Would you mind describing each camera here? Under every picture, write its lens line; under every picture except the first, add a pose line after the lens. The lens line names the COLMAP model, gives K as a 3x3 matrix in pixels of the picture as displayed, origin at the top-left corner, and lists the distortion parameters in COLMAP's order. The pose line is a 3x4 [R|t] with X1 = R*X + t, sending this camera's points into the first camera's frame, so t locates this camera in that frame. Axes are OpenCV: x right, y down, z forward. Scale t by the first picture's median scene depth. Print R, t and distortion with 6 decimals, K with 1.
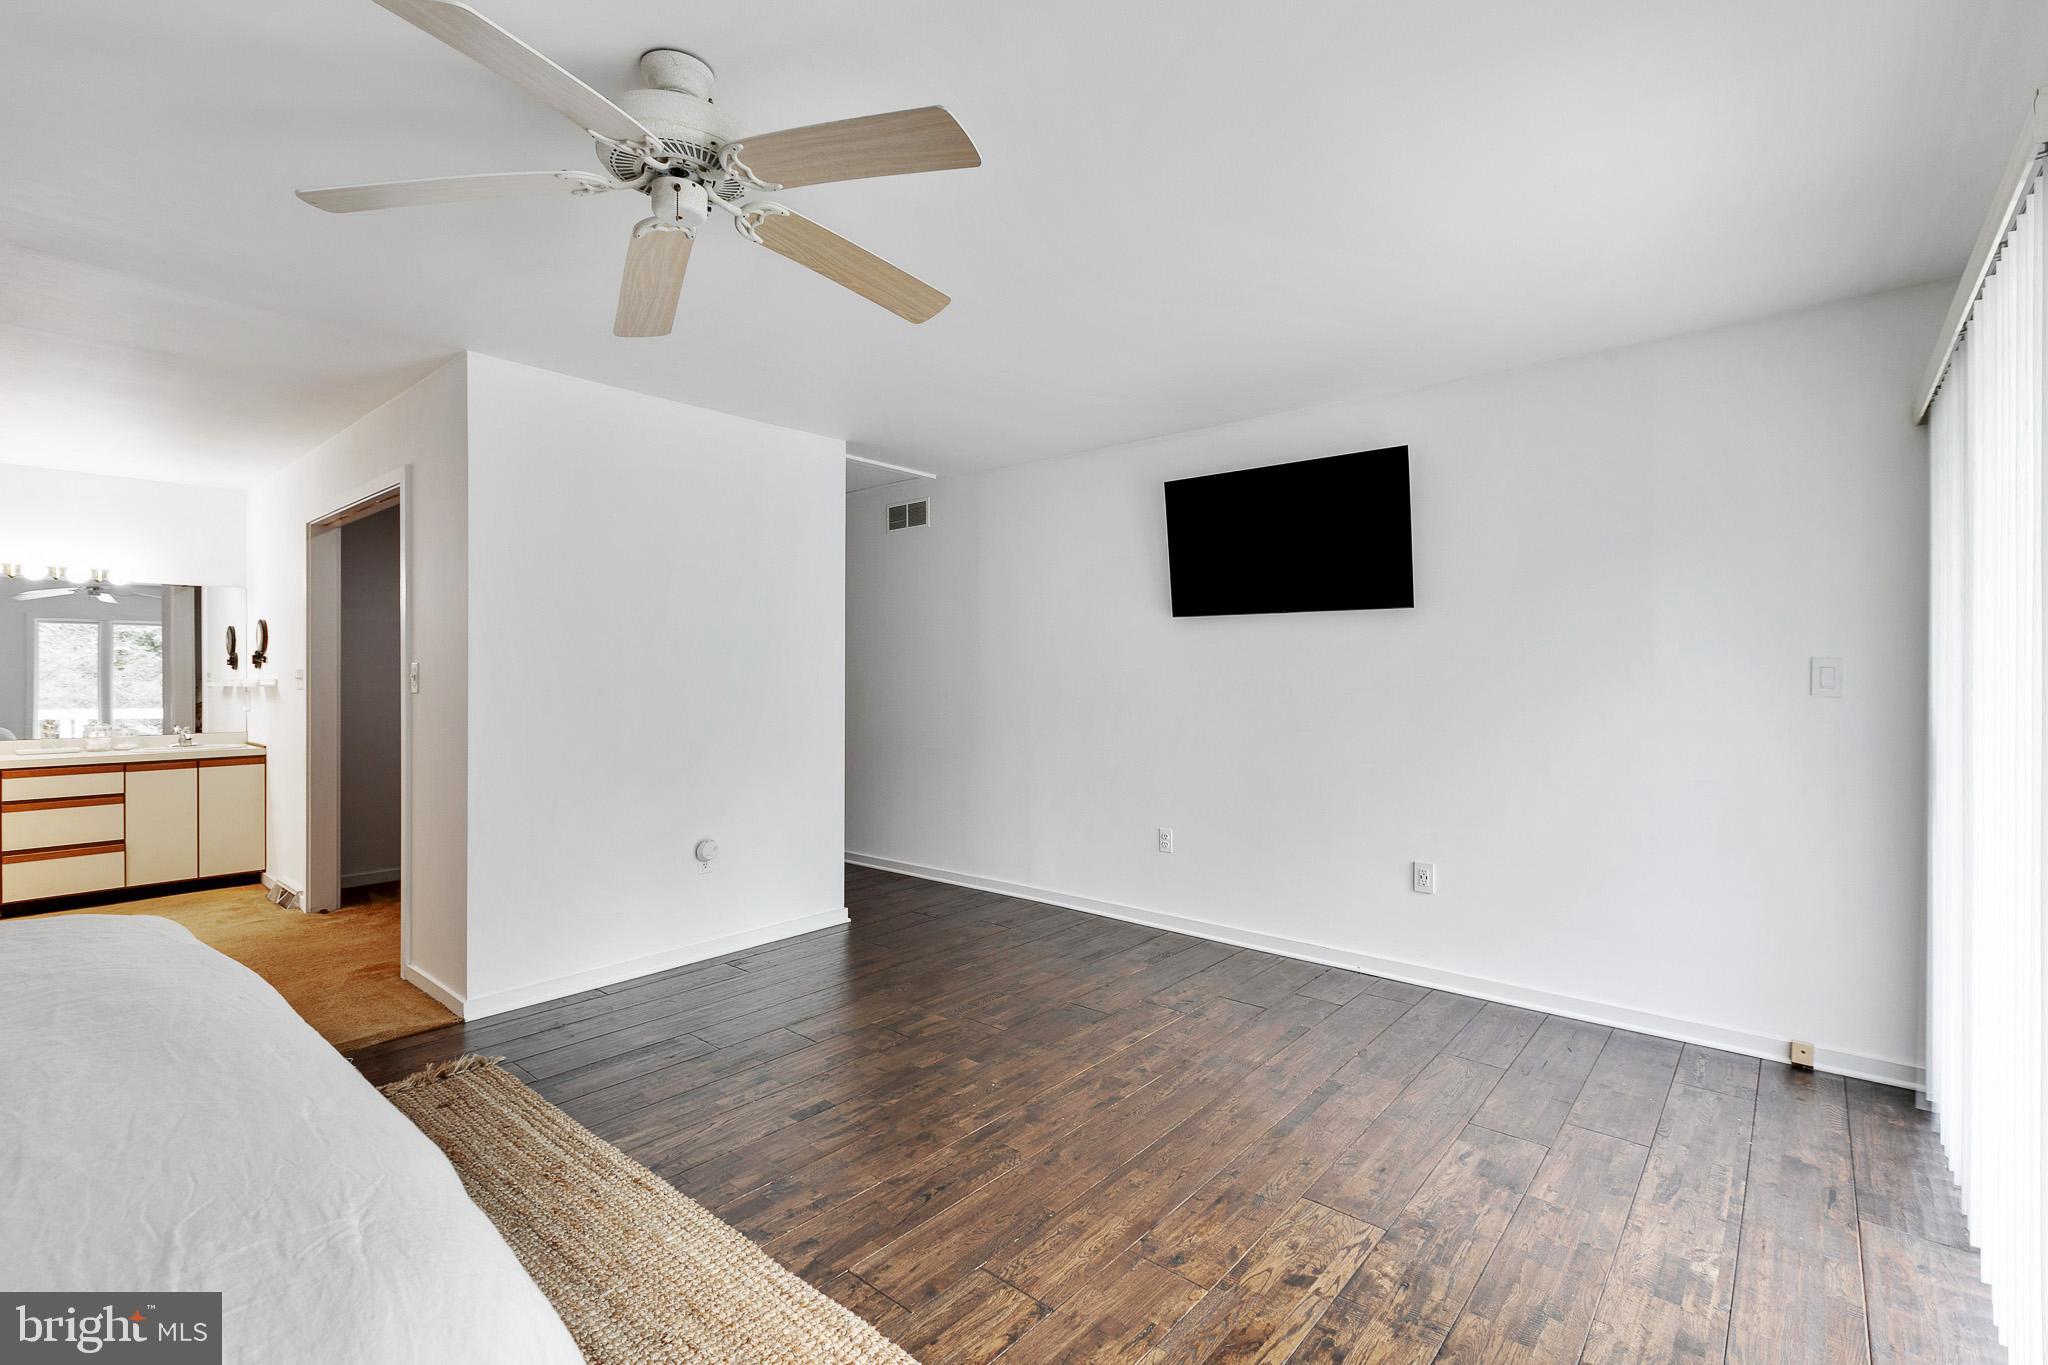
lens RADIAL K [[916.5, 0, 1023.6], [0, 916.5, 677.7], [0, 0, 1]] dist [-0.000681, -0.000123]
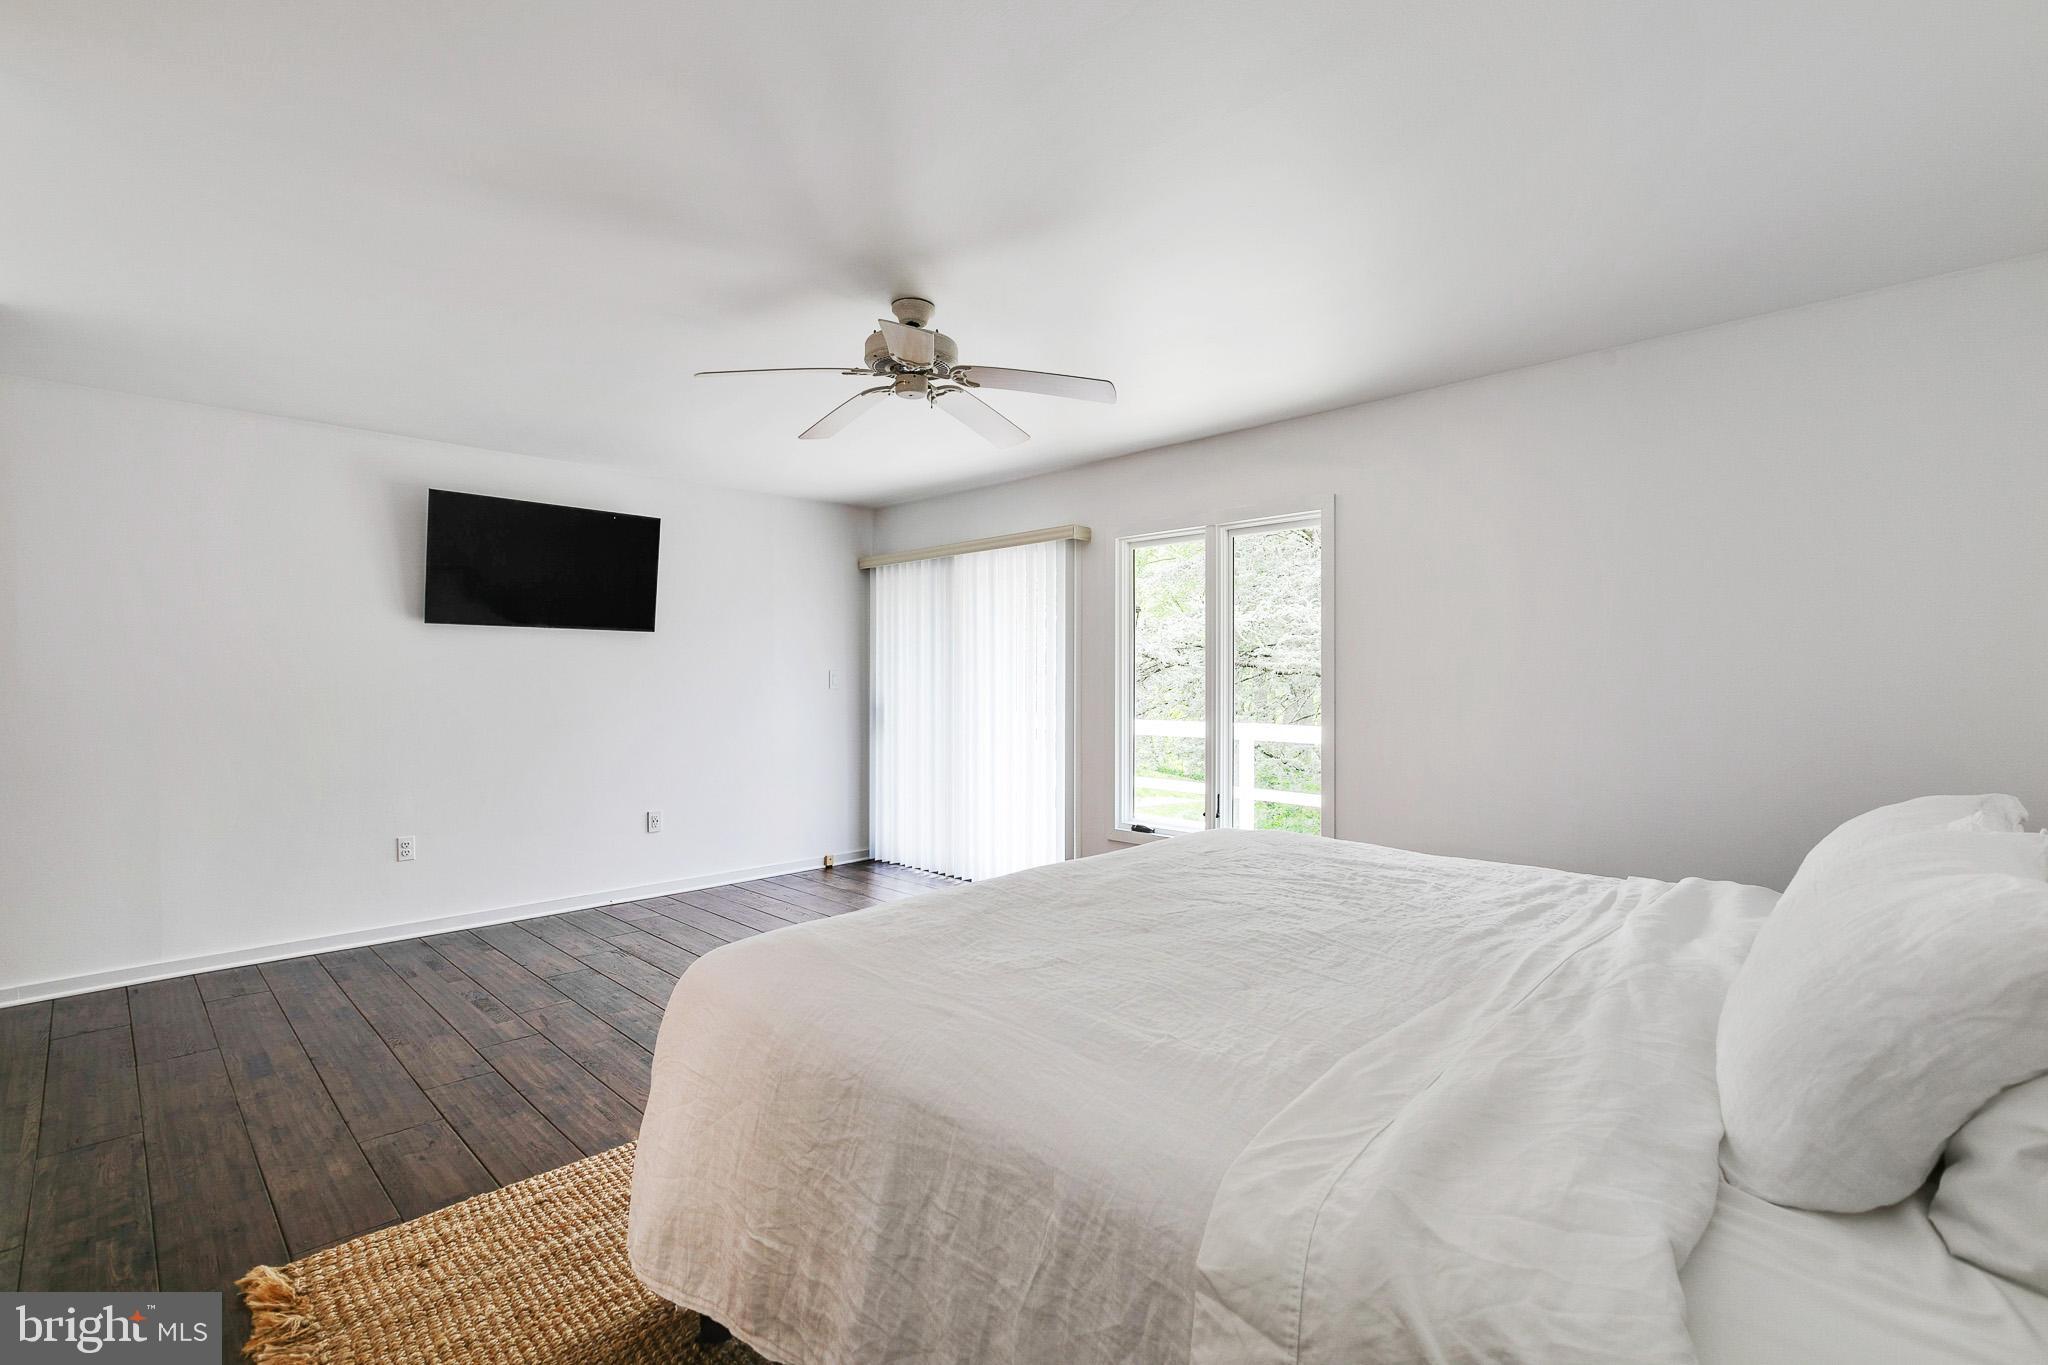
lens RADIAL K [[916.5, 0, 1023.6], [0, 916.5, 677.7], [0, 0, 1]] dist [-0.000681, -0.000123]
pose [[0.068878, -0.003000, 0.997621, -0.952932], [0.005186, 0.999983, 0.002649, -0.005969], [-0.997612, 0.004991, 0.068892, 0.329529]]
